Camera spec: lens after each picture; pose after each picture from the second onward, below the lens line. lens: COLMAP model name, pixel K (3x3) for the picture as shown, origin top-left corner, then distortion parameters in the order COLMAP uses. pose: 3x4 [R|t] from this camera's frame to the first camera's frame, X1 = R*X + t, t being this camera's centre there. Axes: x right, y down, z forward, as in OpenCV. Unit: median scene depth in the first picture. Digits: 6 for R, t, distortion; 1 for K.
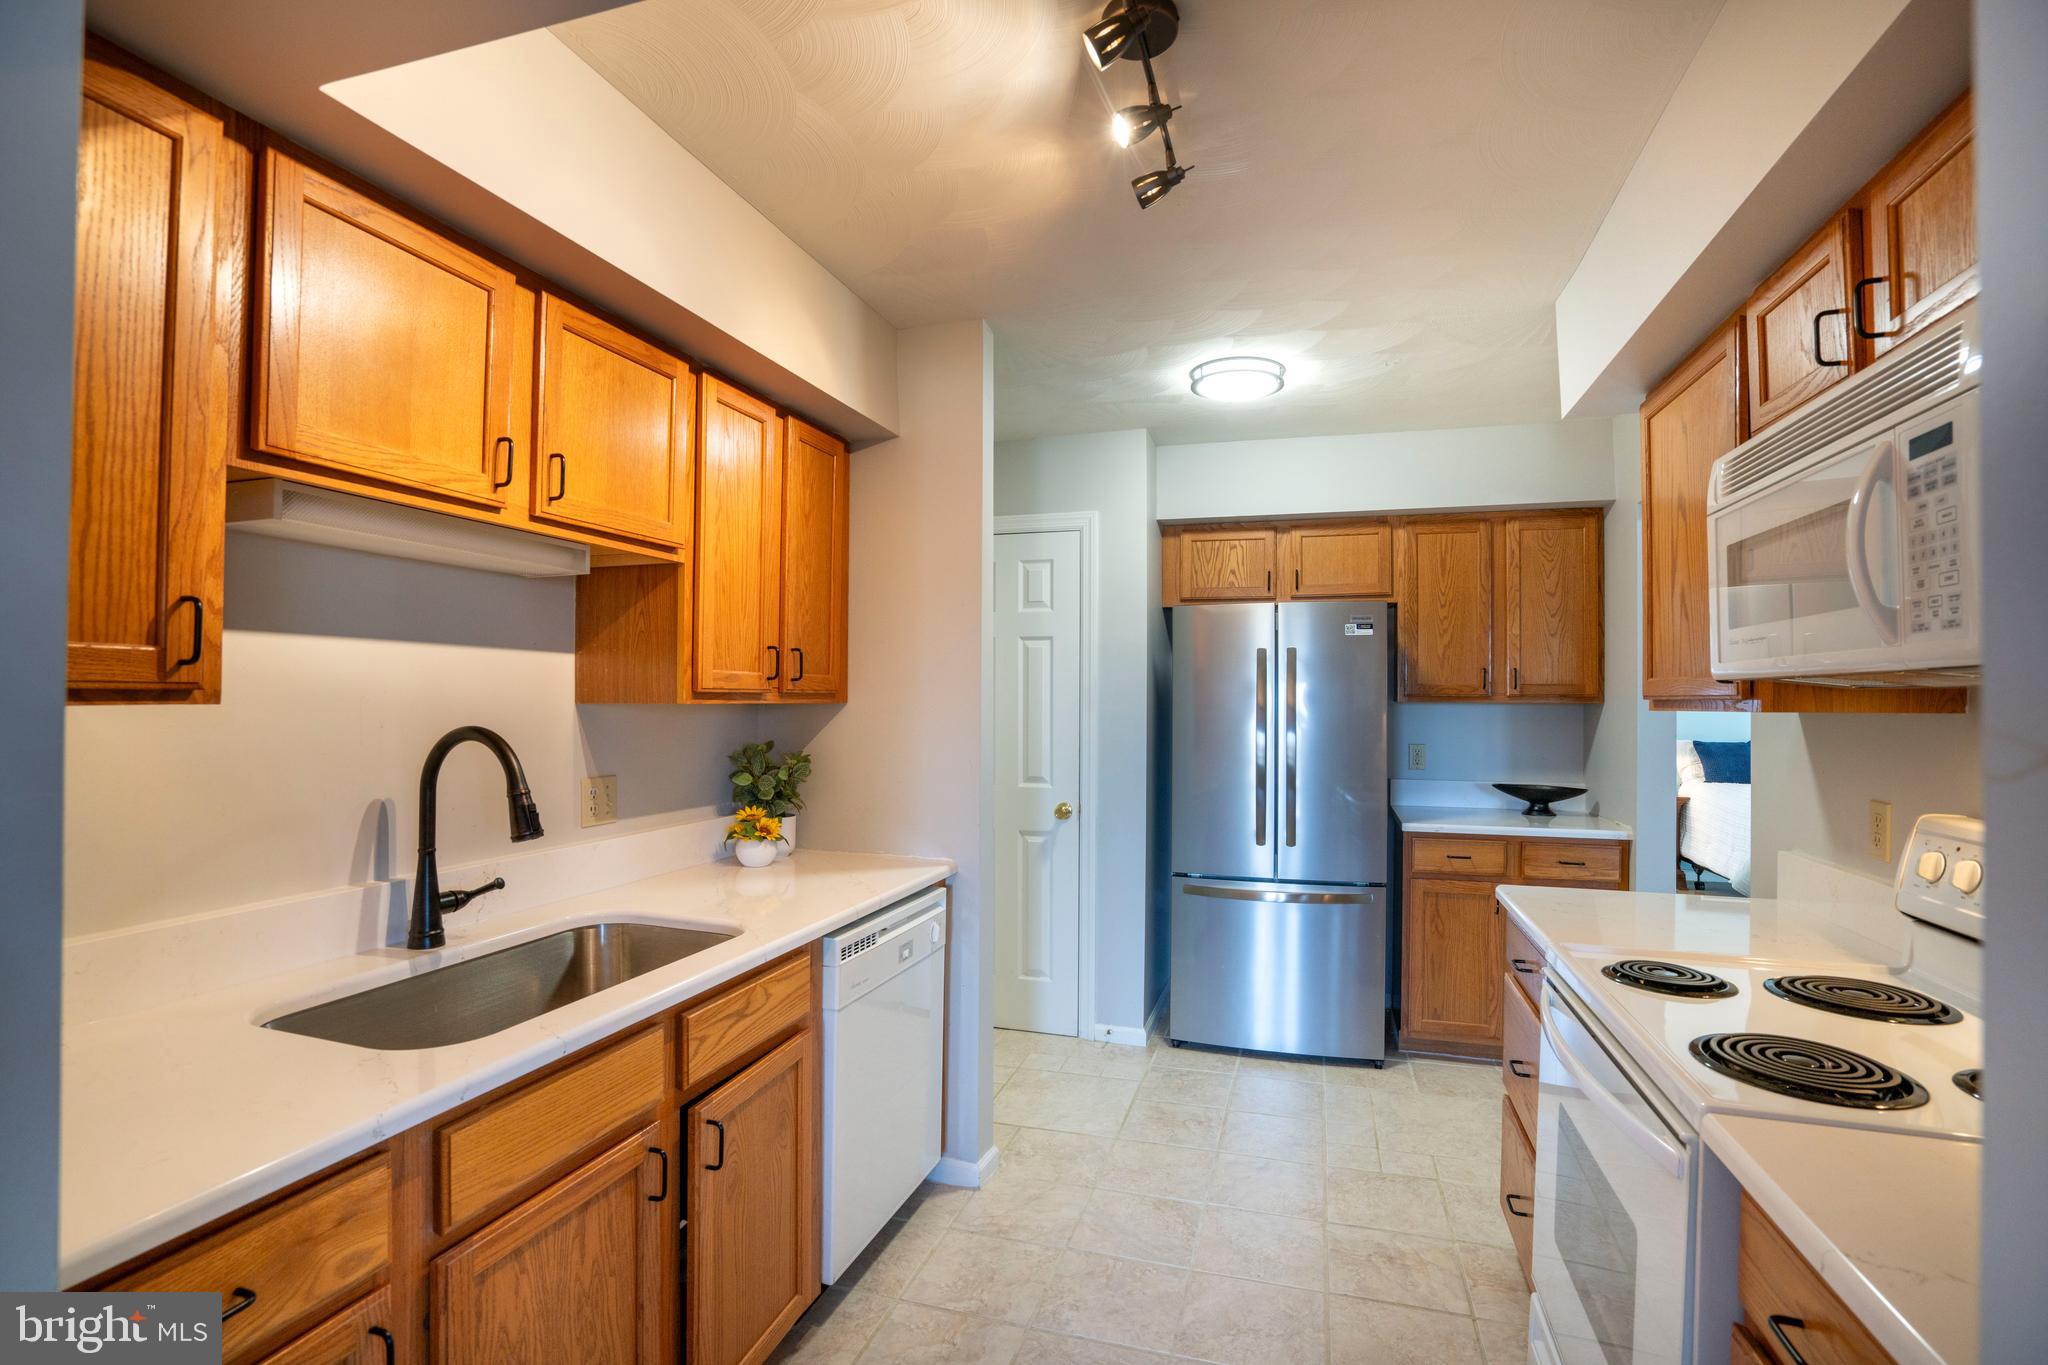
lens RADIAL K [[940.0, 0, 1017.8], [0, 940.0, 694.2], [0, 0, 1]] dist [-0.070705, 0.027041]
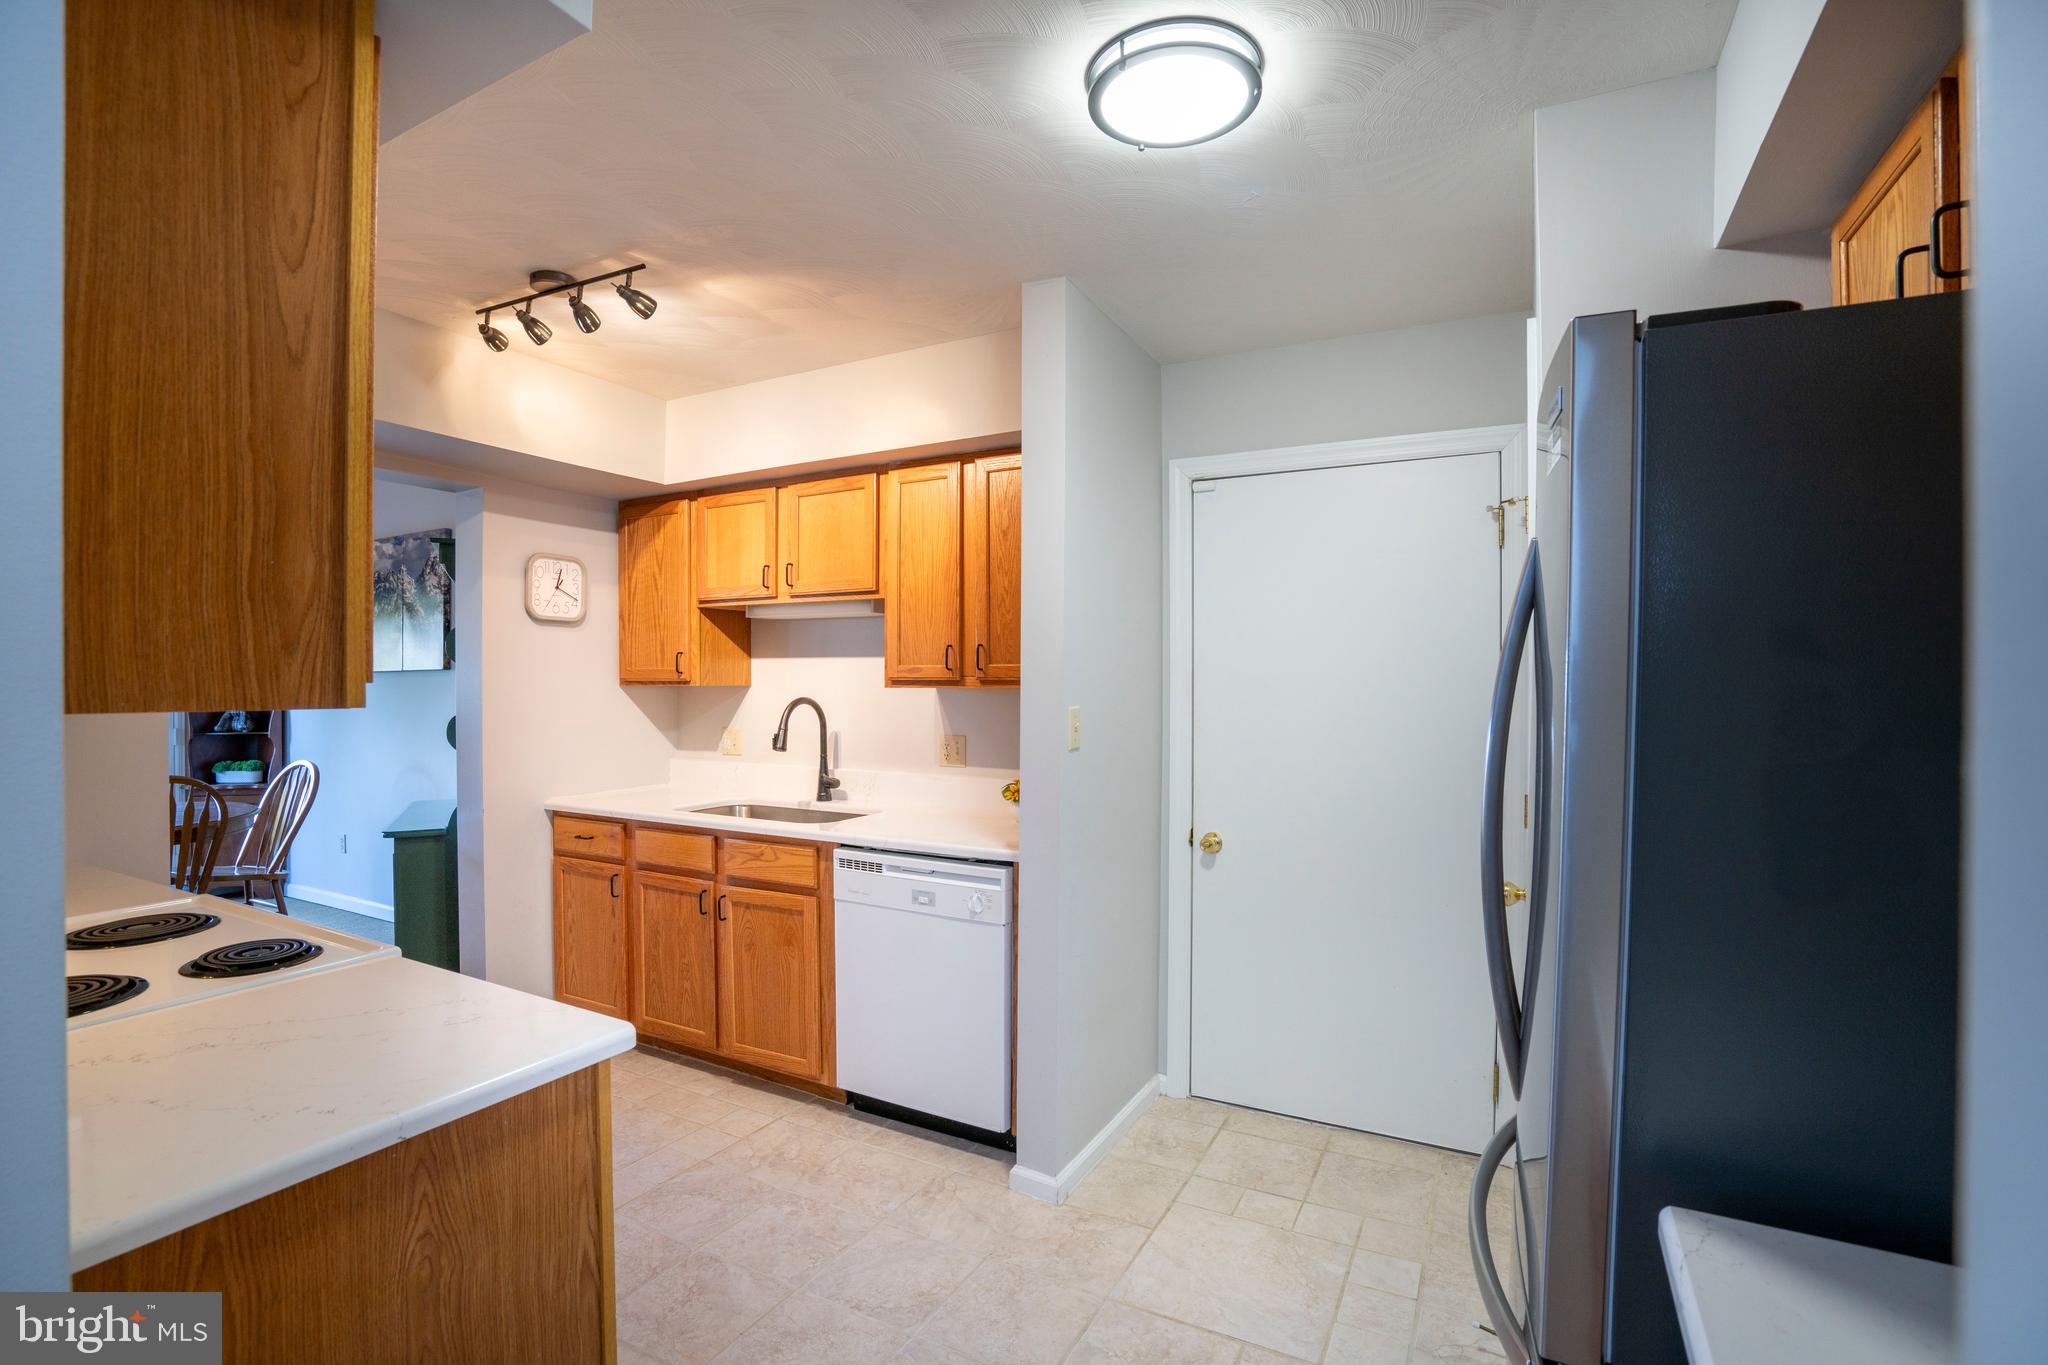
lens RADIAL K [[940.0, 0, 1017.8], [0, 940.0, 694.2], [0, 0, 1]] dist [-0.070705, 0.027041]
pose [[-0.182703, 0.004501, -0.983158, 1.250733], [0.002065, 0.999989, 0.004194, 0.016172], [0.983166, -0.001264, -0.182710, 1.632508]]
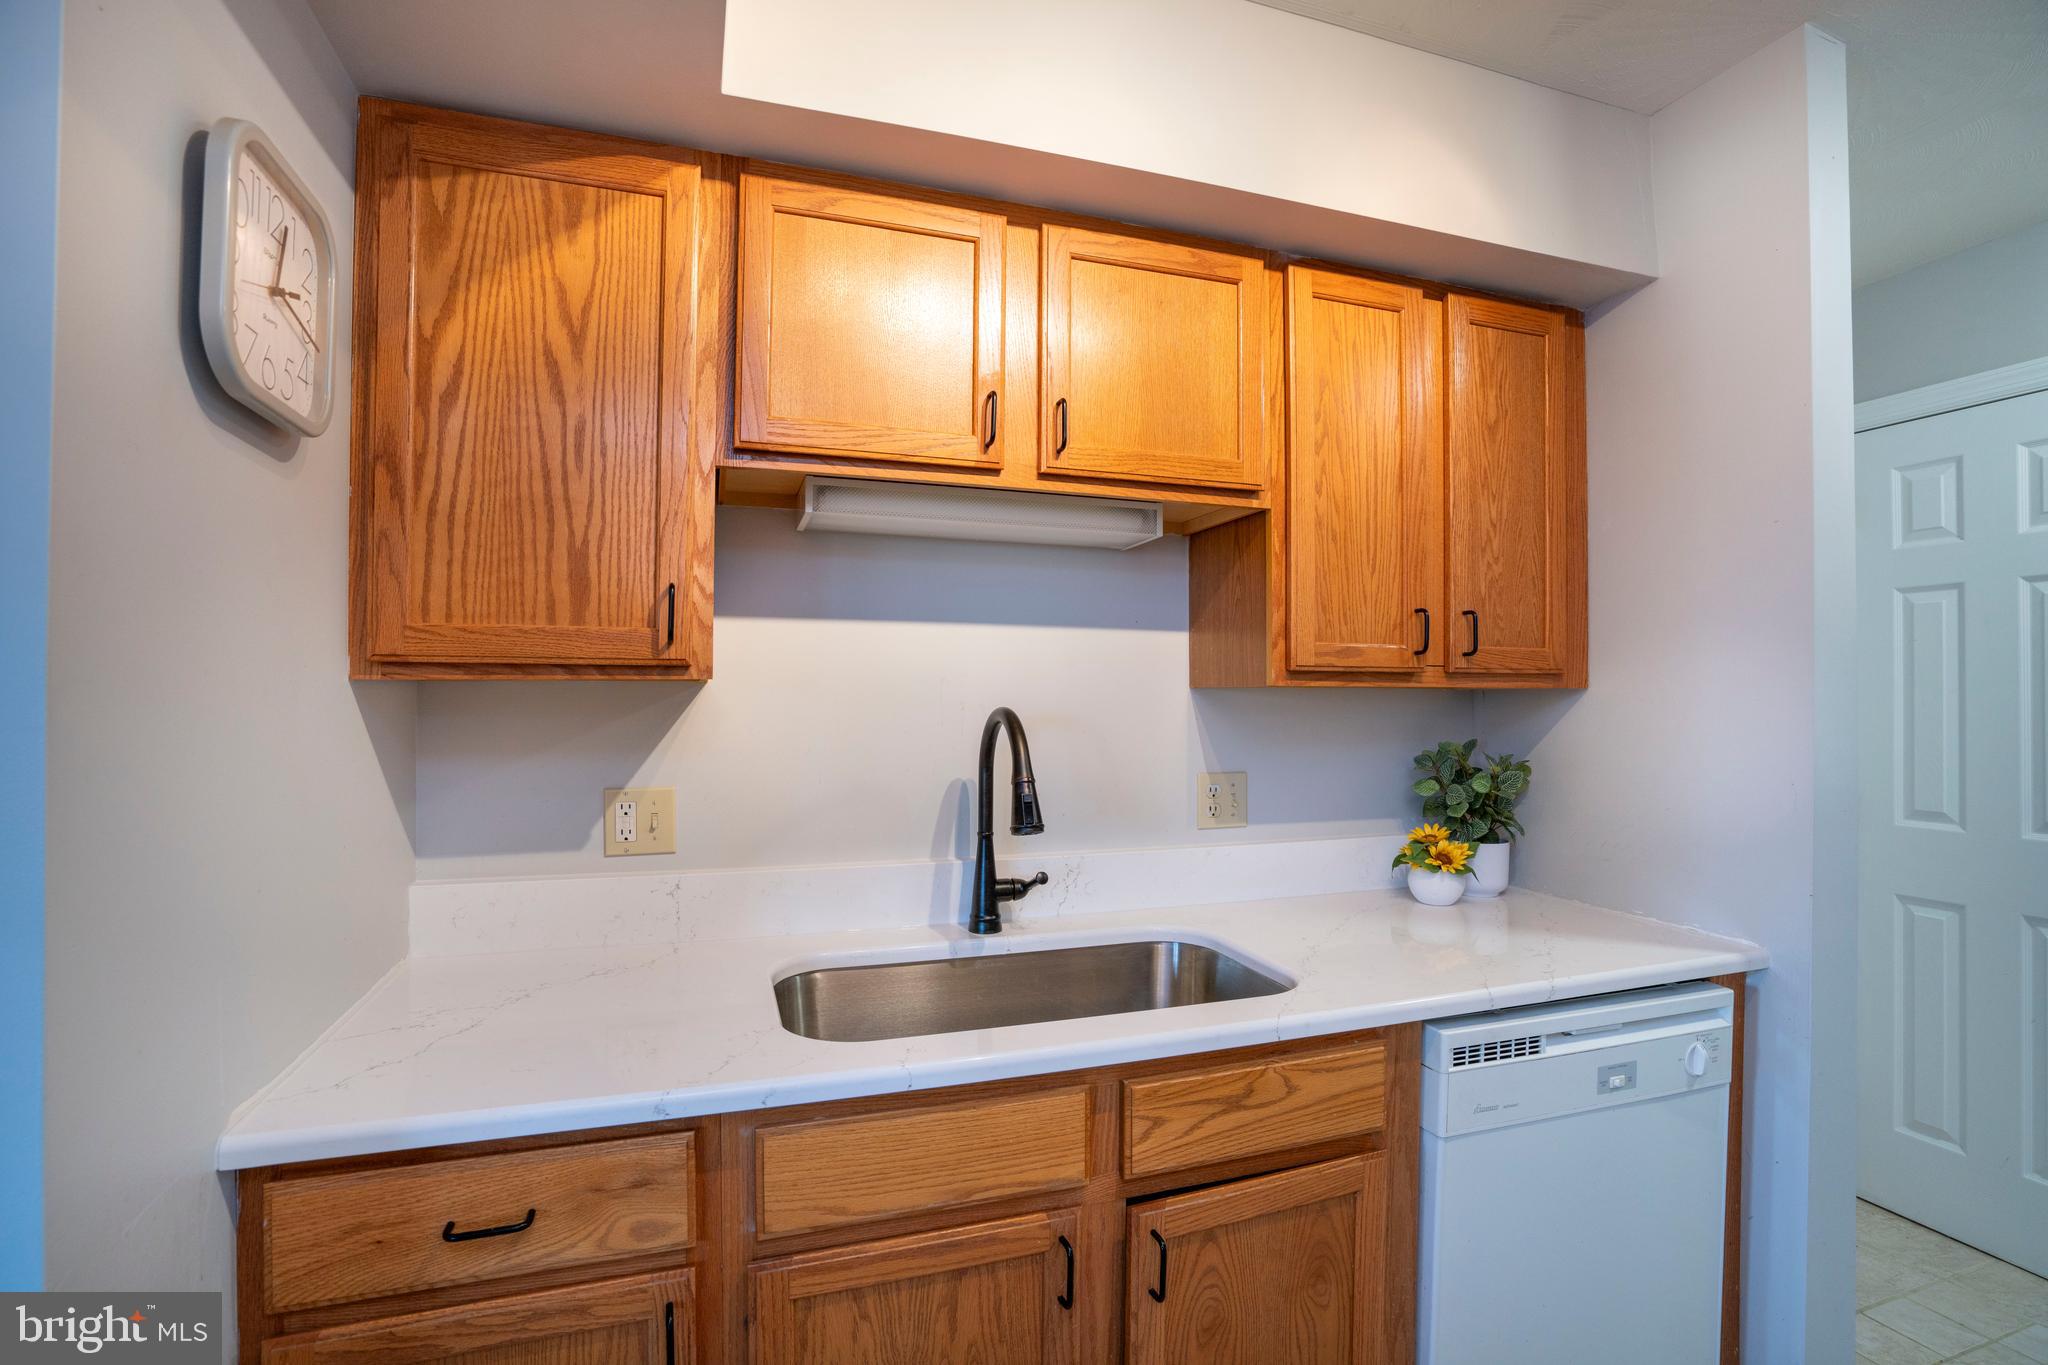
lens RADIAL K [[940.0, 0, 1017.8], [0, 940.0, 694.2], [0, 0, 1]] dist [-0.070705, 0.027041]
pose [[0.591009, -0.007209, -0.806633, 0.169131], [0.003789, 0.999974, -0.006160, 0.023773], [0.806656, 0.000584, 0.591021, 0.382656]]
